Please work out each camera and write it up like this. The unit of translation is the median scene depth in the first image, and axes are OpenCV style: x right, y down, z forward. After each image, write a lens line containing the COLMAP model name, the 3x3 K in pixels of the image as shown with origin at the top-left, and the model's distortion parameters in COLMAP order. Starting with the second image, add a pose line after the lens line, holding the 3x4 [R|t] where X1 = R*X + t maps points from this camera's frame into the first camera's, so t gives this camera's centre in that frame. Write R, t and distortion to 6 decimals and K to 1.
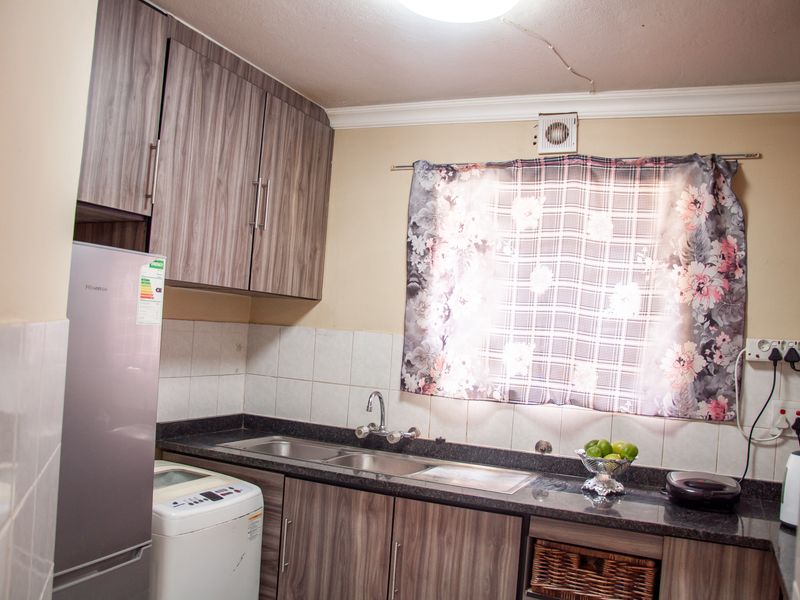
lens RADIAL K [[703.8, 0, 401.0], [0, 703.8, 304.0], [0, 0, 1]] dist [-0.164163, 0.128230]
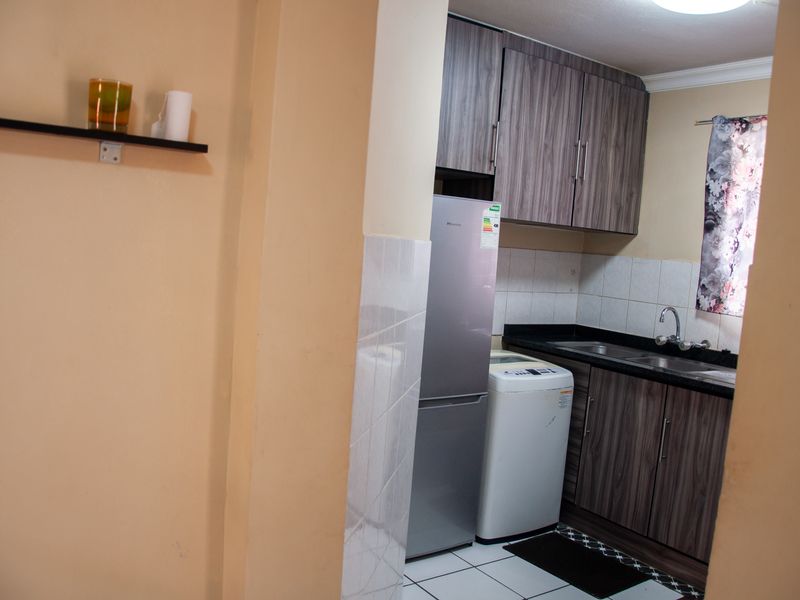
lens RADIAL K [[703.8, 0, 401.0], [0, 703.8, 304.0], [0, 0, 1]] dist [-0.164163, 0.128230]
pose [[0.851467, 0.044063, -0.522554, 0.230527], [0.000425, 0.996405, 0.084712, 0.017276], [0.524408, -0.072352, 0.848388, -0.340904]]
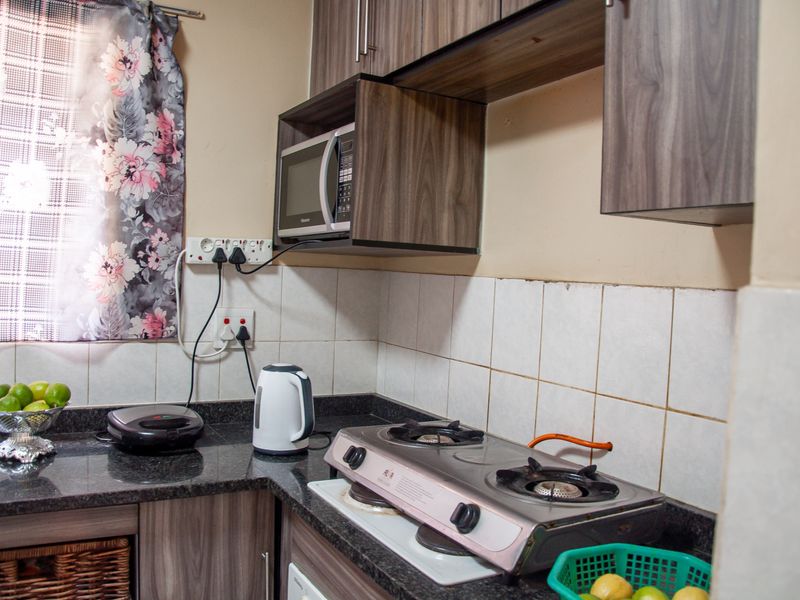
lens RADIAL K [[703.8, 0, 401.0], [0, 703.8, 304.0], [0, 0, 1]] dist [-0.164163, 0.128230]
pose [[0.579868, -0.081184, 0.810656, -0.028814], [-0.034521, 0.991681, 0.124006, 0.017497], [-0.813979, -0.099892, 0.572241, 0.288196]]
